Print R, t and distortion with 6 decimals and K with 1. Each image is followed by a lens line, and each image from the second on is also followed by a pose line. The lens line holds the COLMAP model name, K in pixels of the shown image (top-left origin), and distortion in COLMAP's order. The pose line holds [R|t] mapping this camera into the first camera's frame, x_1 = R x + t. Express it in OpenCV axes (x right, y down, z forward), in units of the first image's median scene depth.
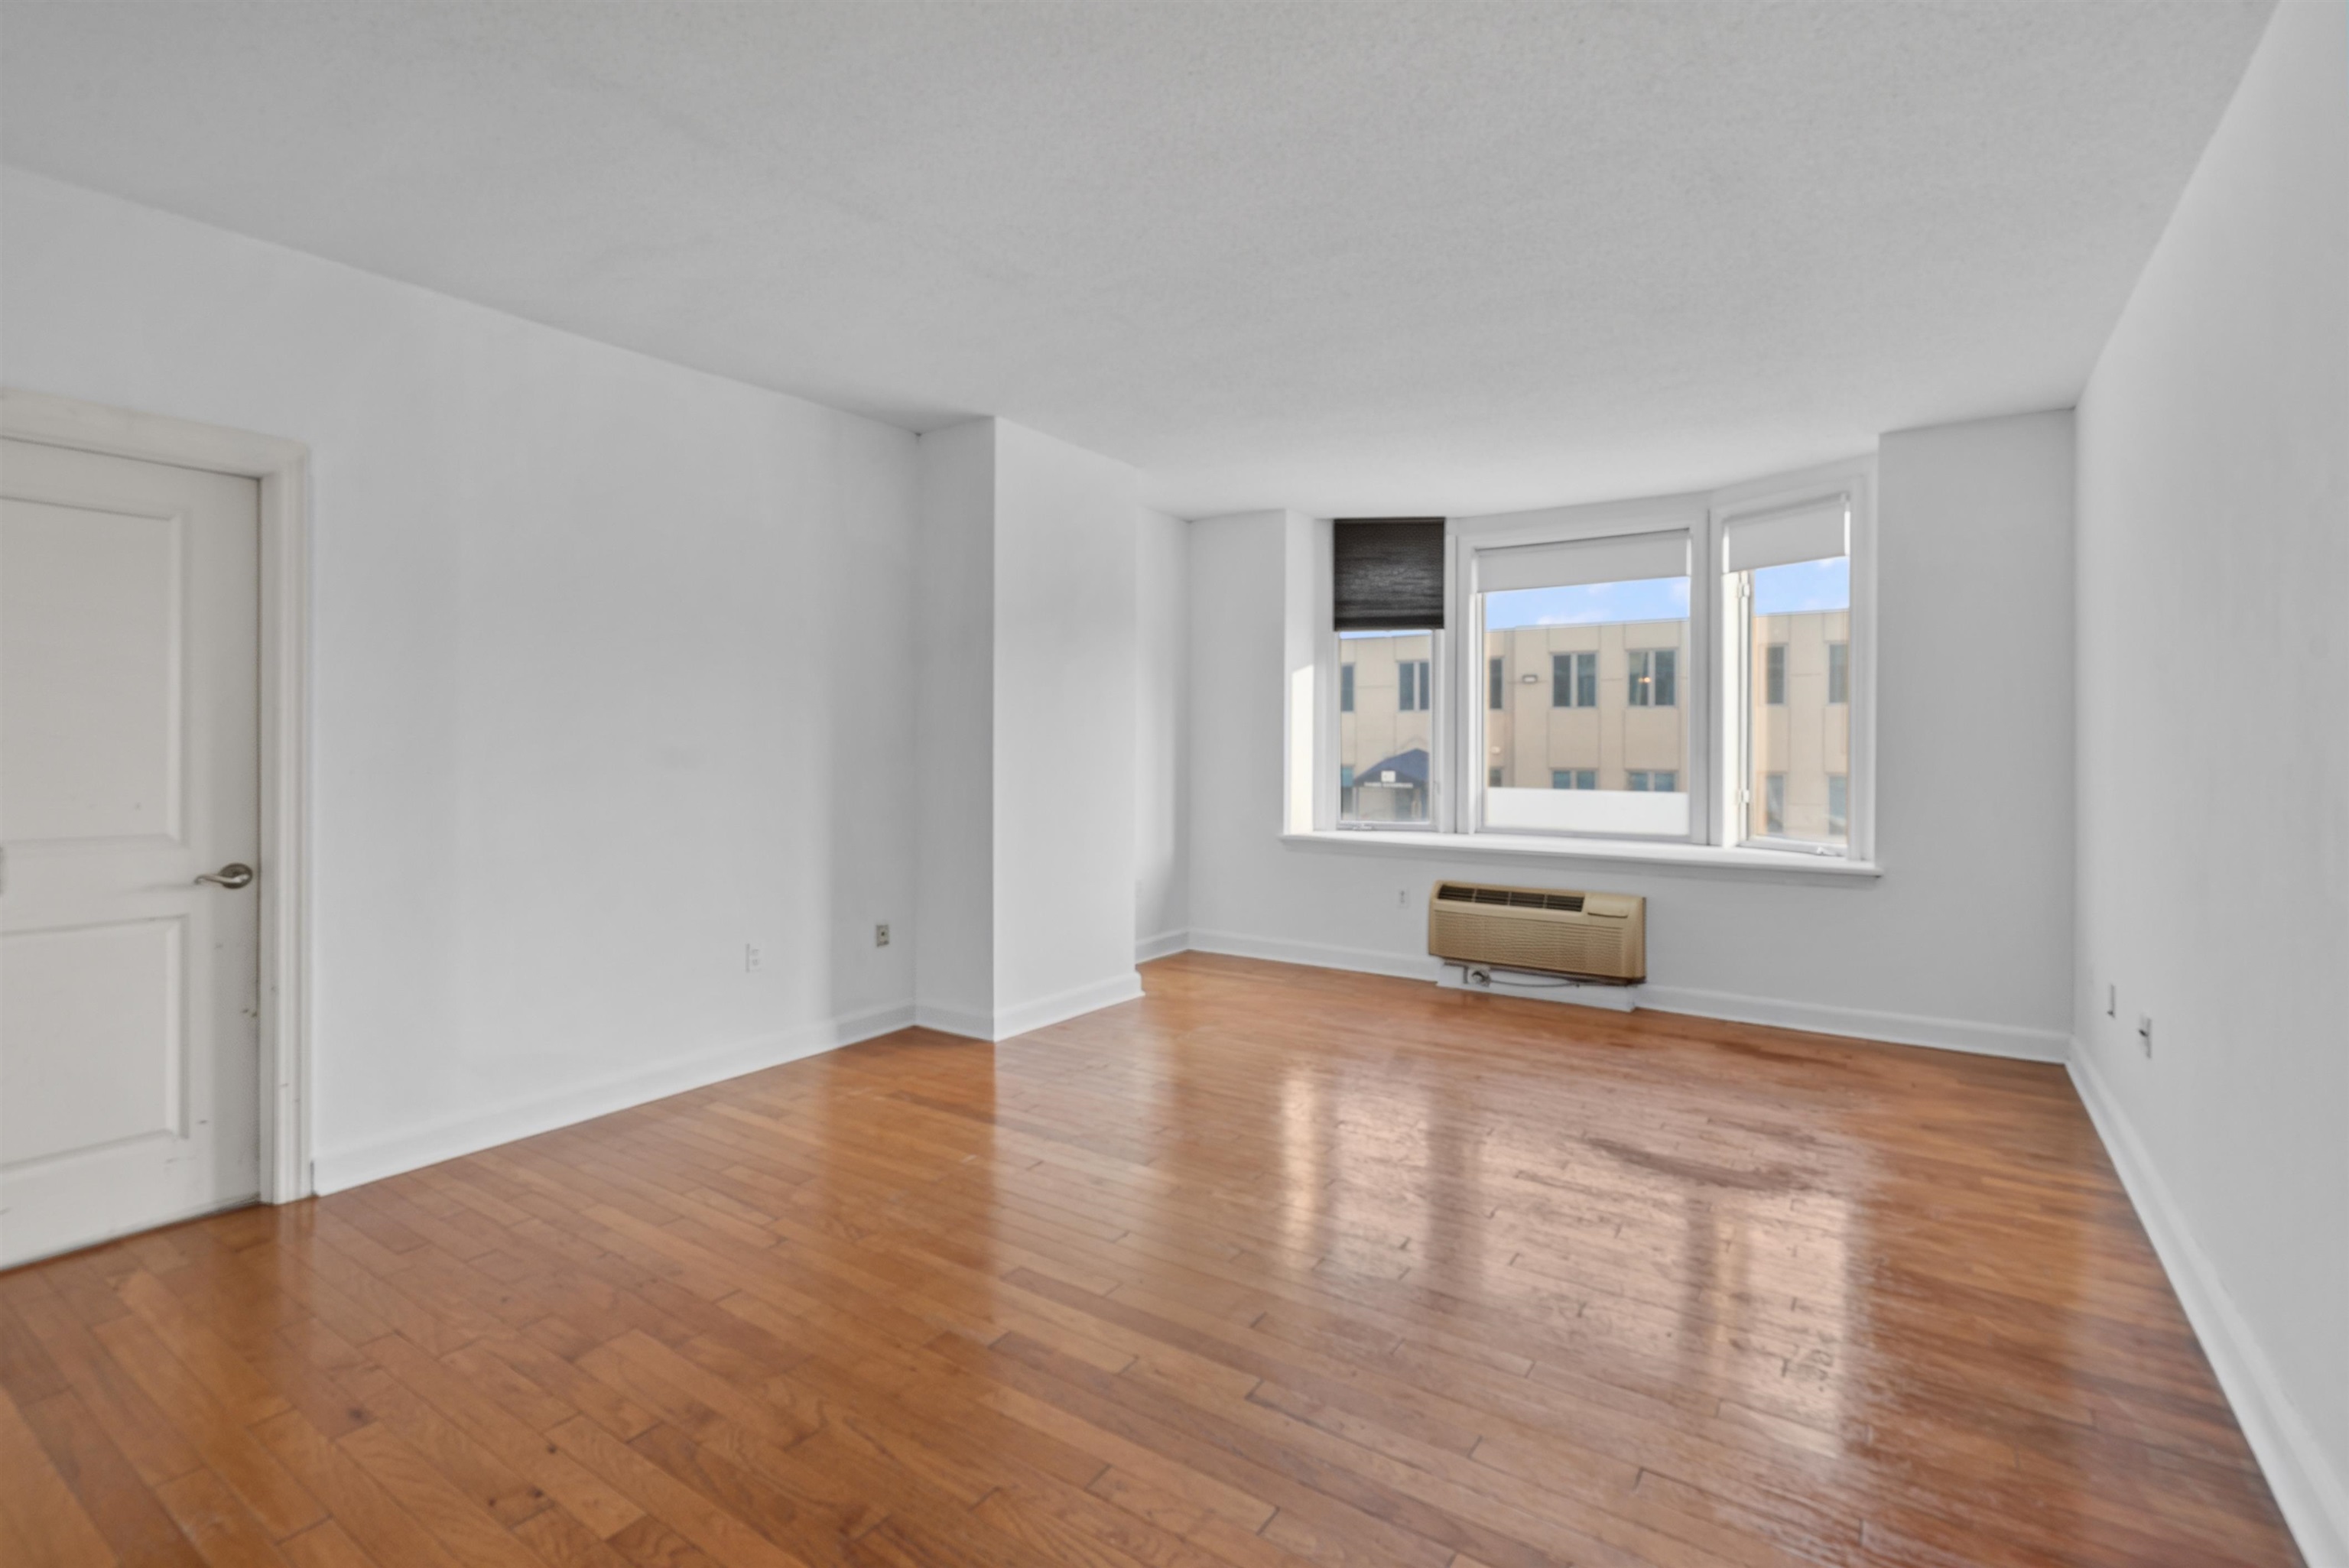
lens RADIAL K [[1096.6, 0, 1185.9], [0, 1096.6, 729.3], [0, 0, 1]] dist [-0.003379, 0.001567]
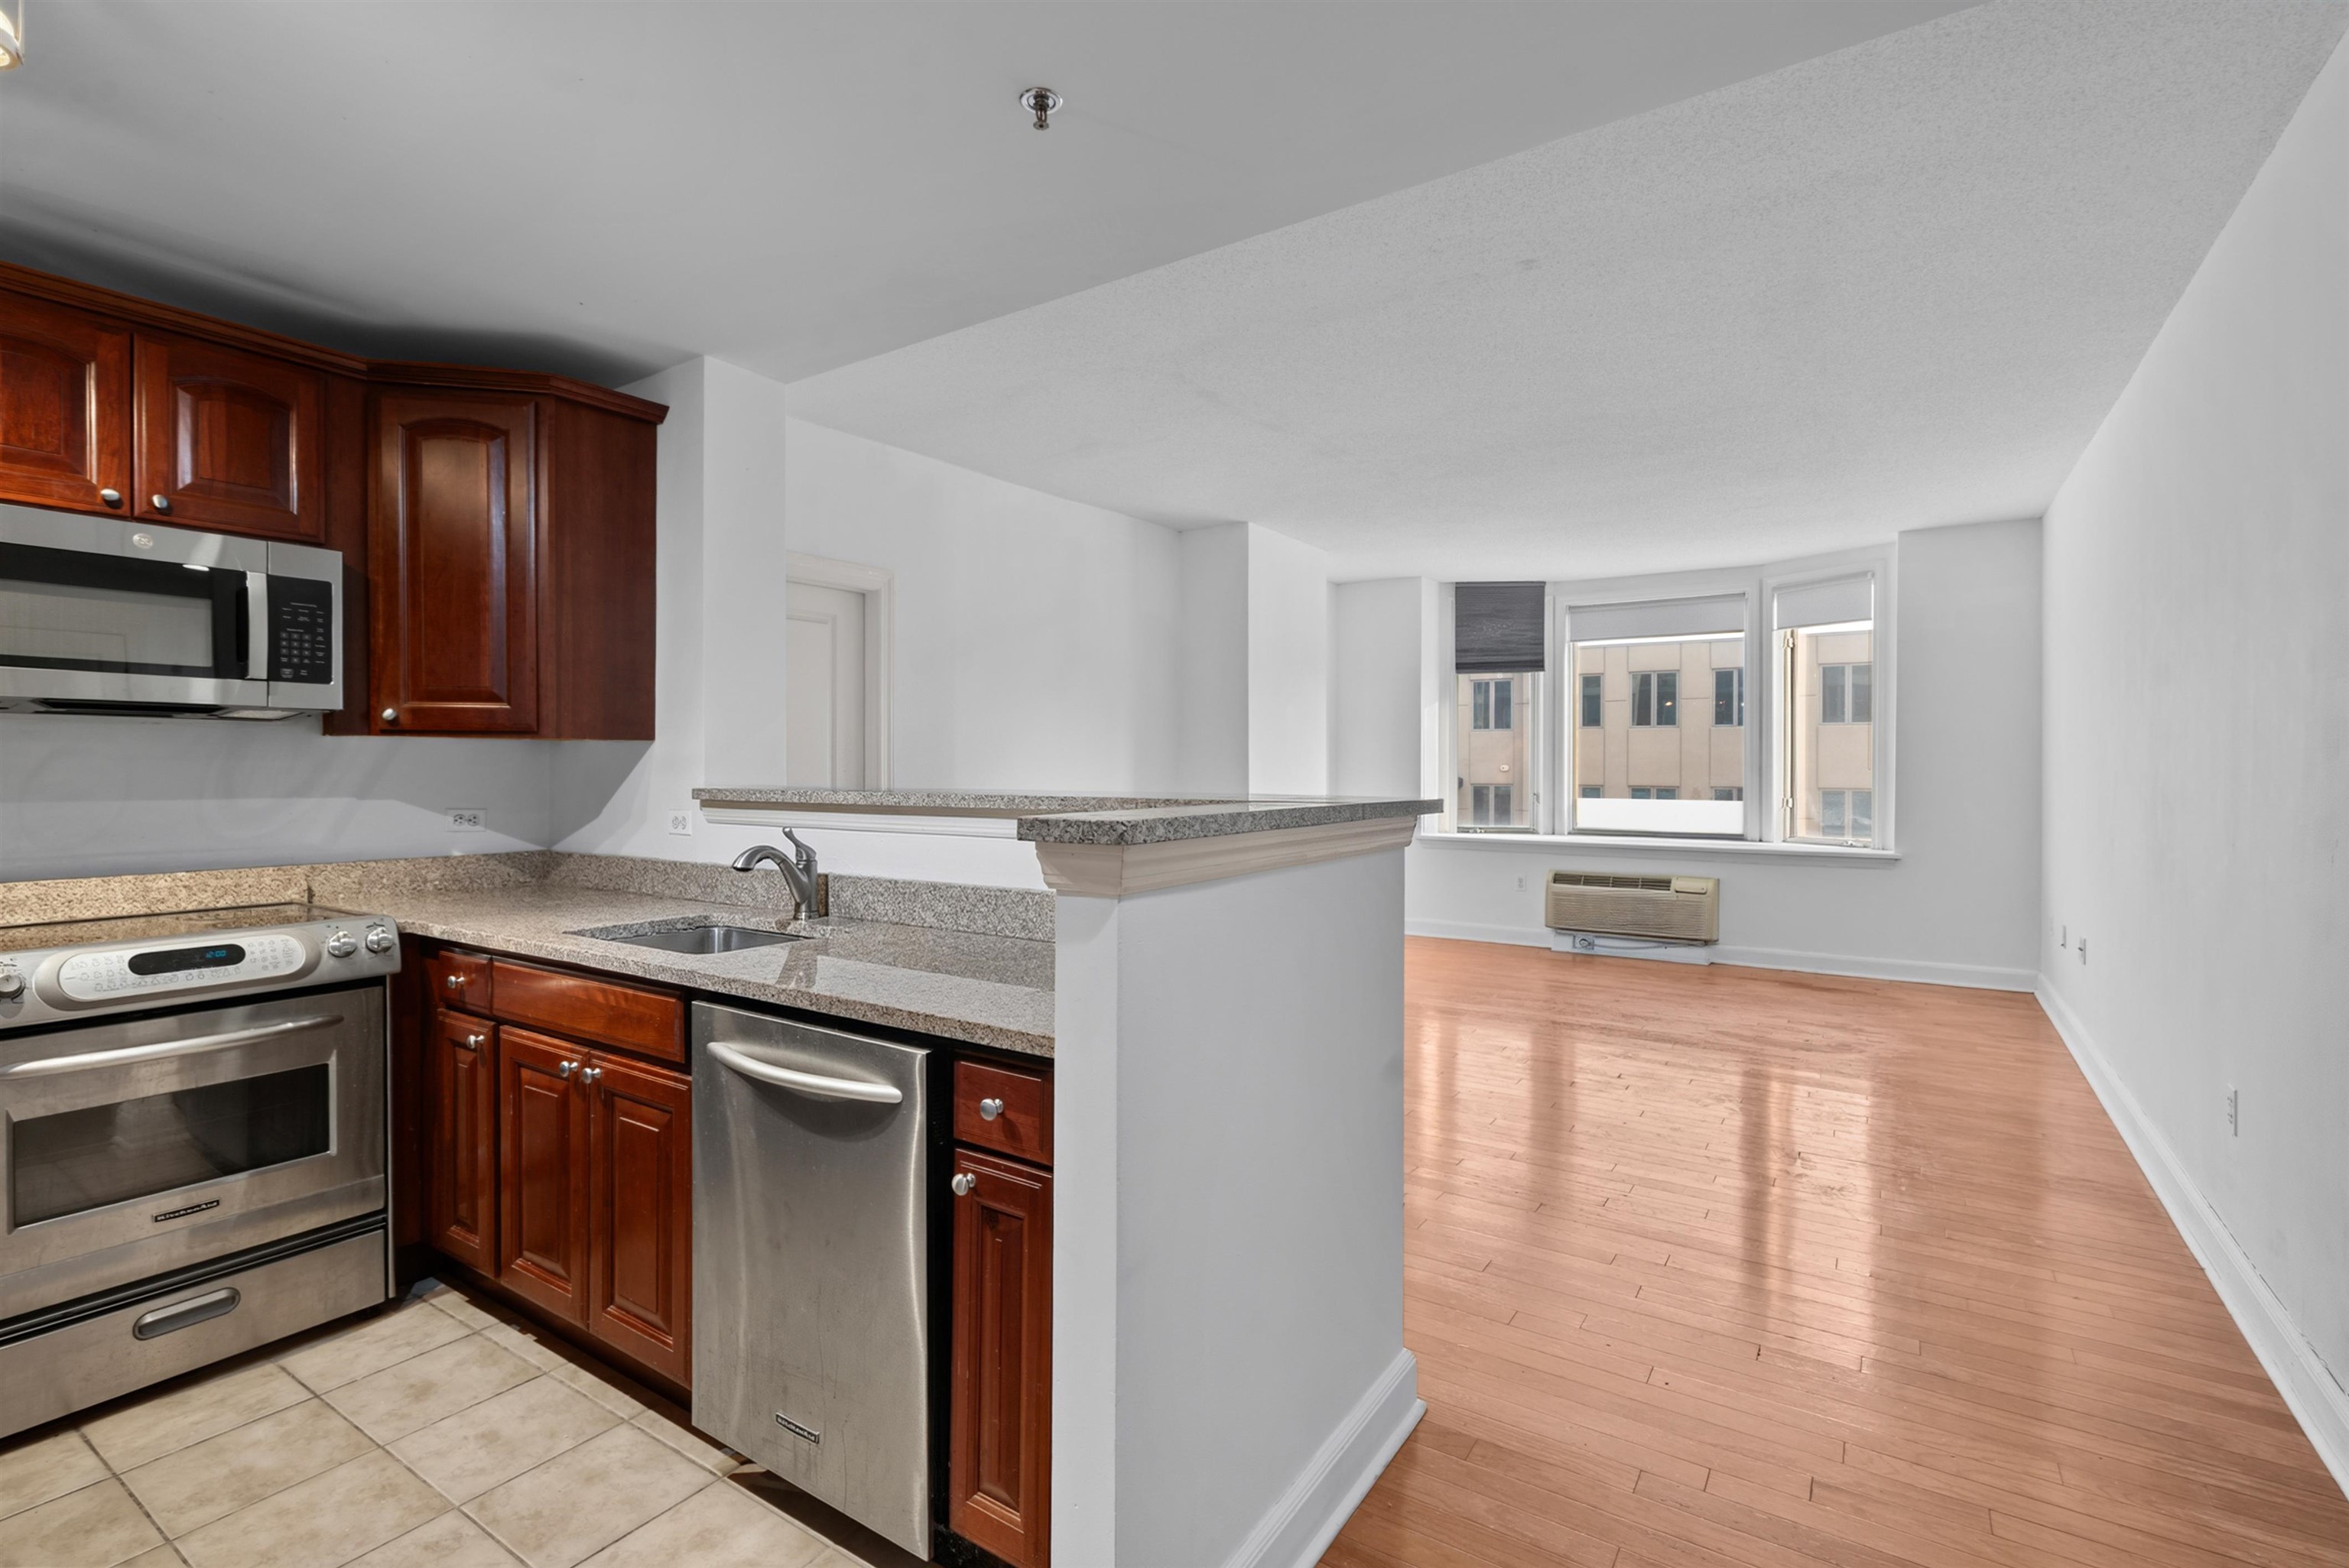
lens RADIAL K [[1096.6, 0, 1173.8], [0, 1096.6, 761.3], [0, 0, 1]] dist [-0.003379, 0.001567]
pose [[0.999980, -0.004525, 0.004398, -0.226483], [0.004476, 0.999927, 0.011264, -0.005546], [-0.004449, -0.011244, 0.999927, -0.294812]]
